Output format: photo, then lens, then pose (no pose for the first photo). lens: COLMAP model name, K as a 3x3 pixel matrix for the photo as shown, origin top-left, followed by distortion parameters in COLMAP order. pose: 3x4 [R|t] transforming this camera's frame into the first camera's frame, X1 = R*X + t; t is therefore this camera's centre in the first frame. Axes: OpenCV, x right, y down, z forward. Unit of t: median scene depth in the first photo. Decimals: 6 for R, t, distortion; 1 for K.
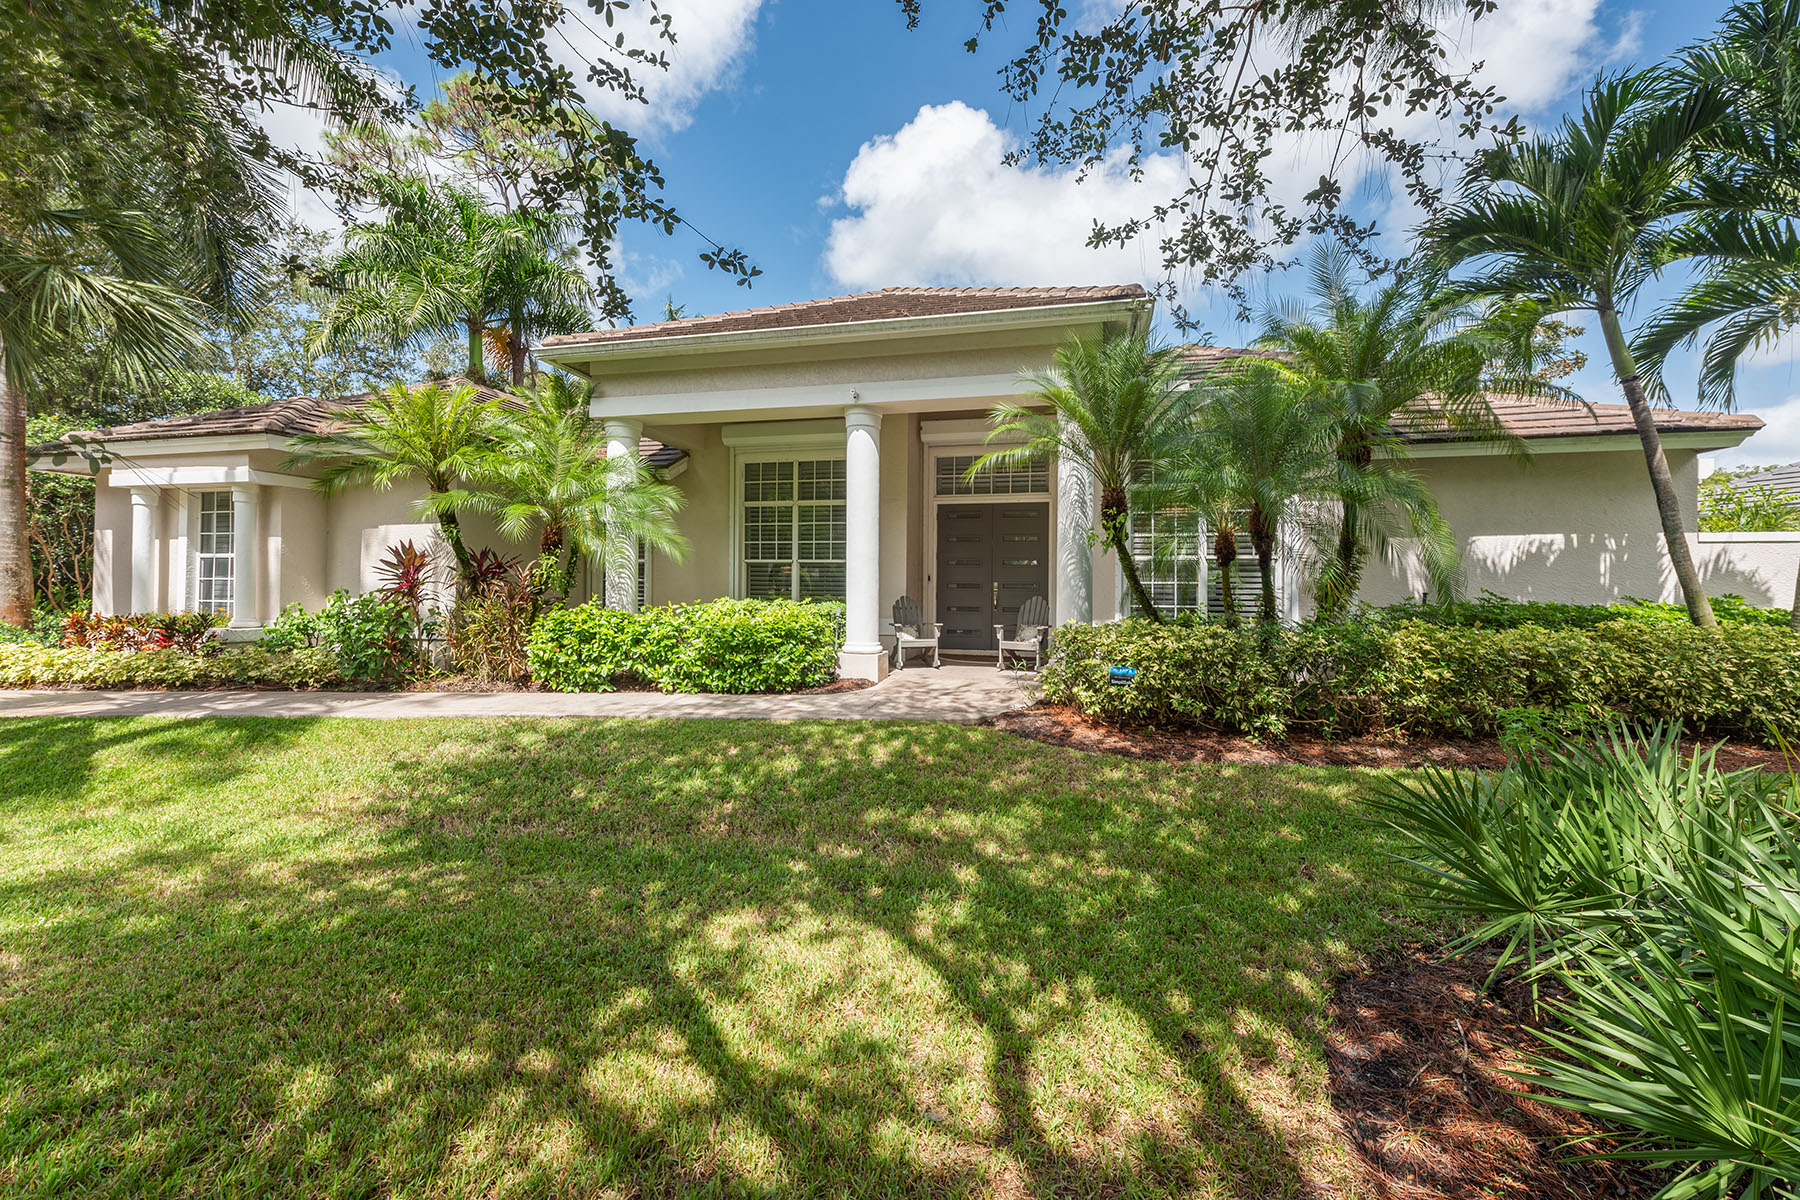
lens RADIAL K [[713.7, 0, 907.5], [0, 713.7, 598.7], [0, 0, 1]] dist [0.001894, 0.000029]
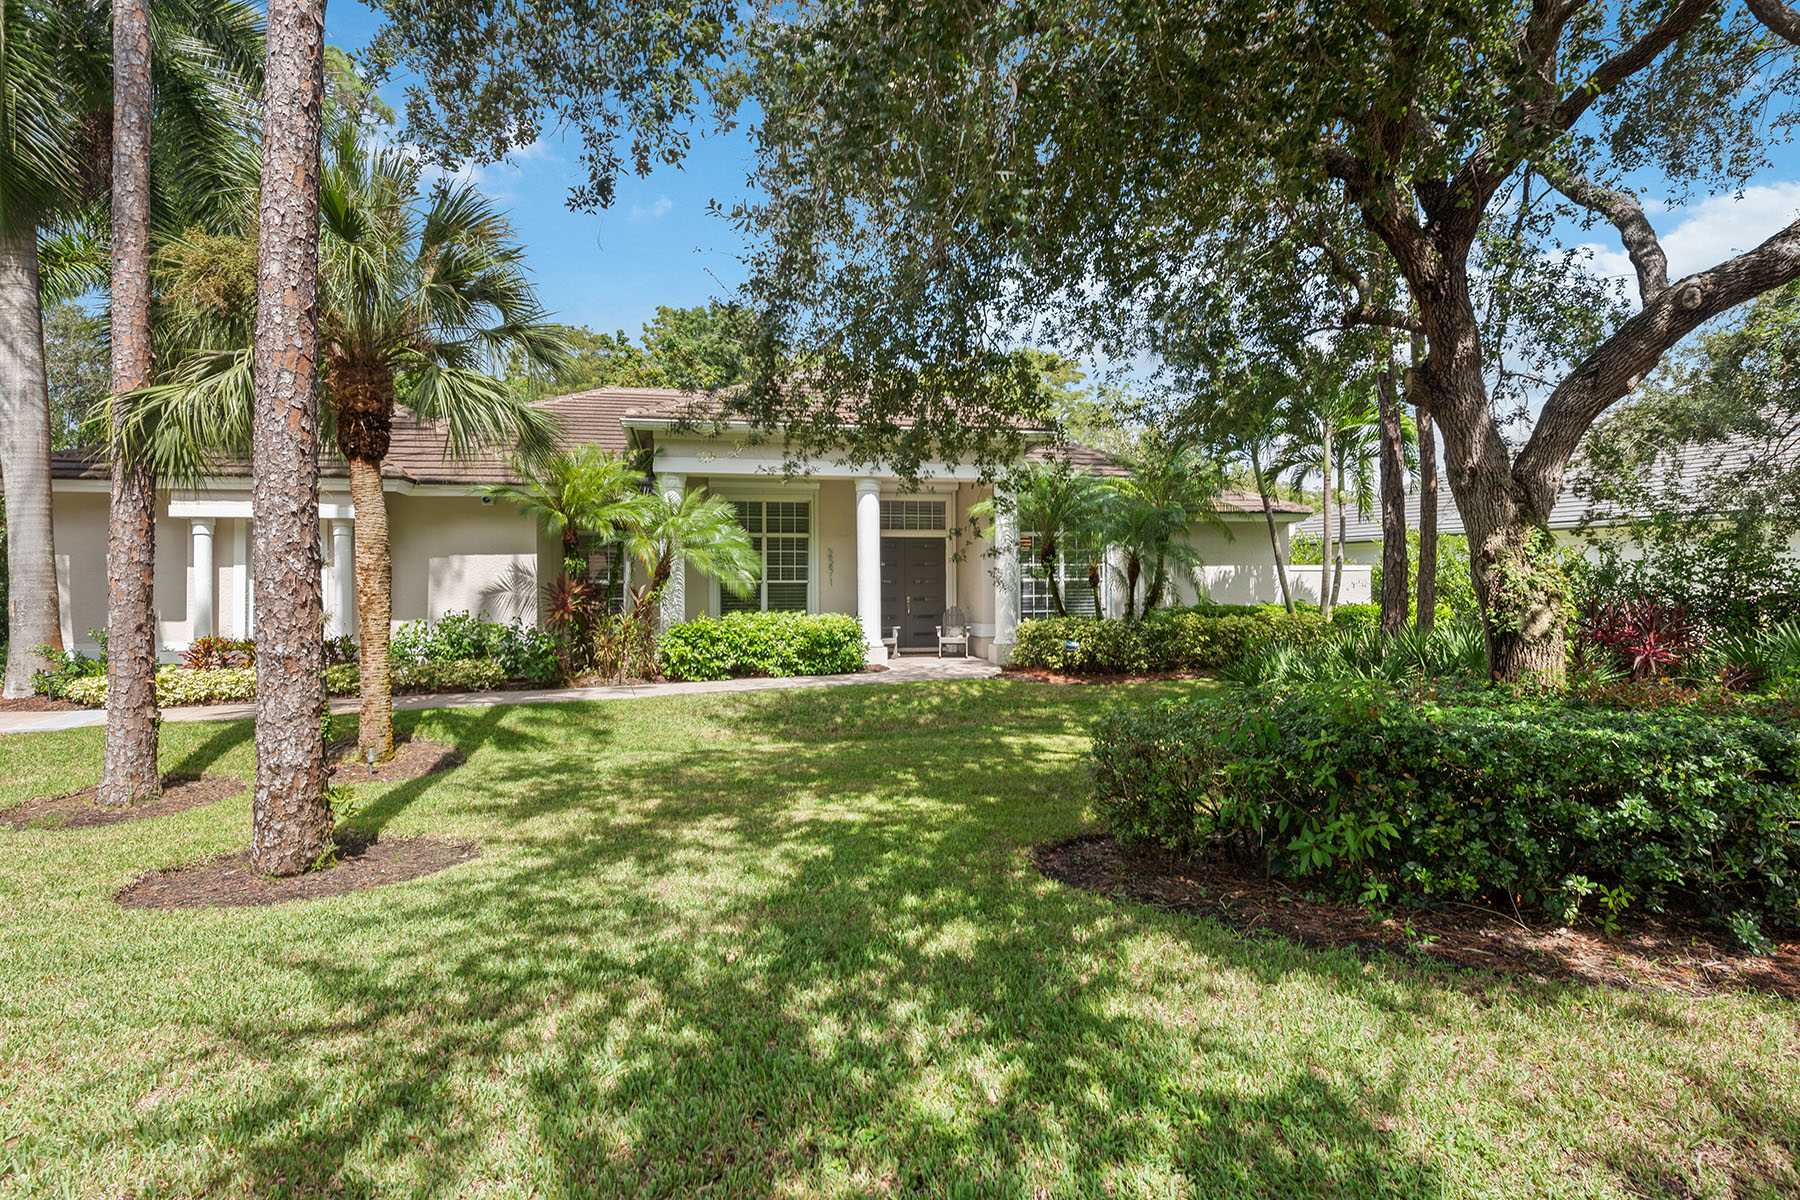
lens RADIAL K [[925.8, 0, 899.6], [0, 925.8, 623.4], [0, 0, 1]] dist [-0.000995, -0.000141]
pose [[0.906426, -0.026875, 0.421508, -0.893137], [0.020272, 0.999592, 0.020139, -0.010736], [-0.421877, -0.009709, 0.906601, -0.811804]]
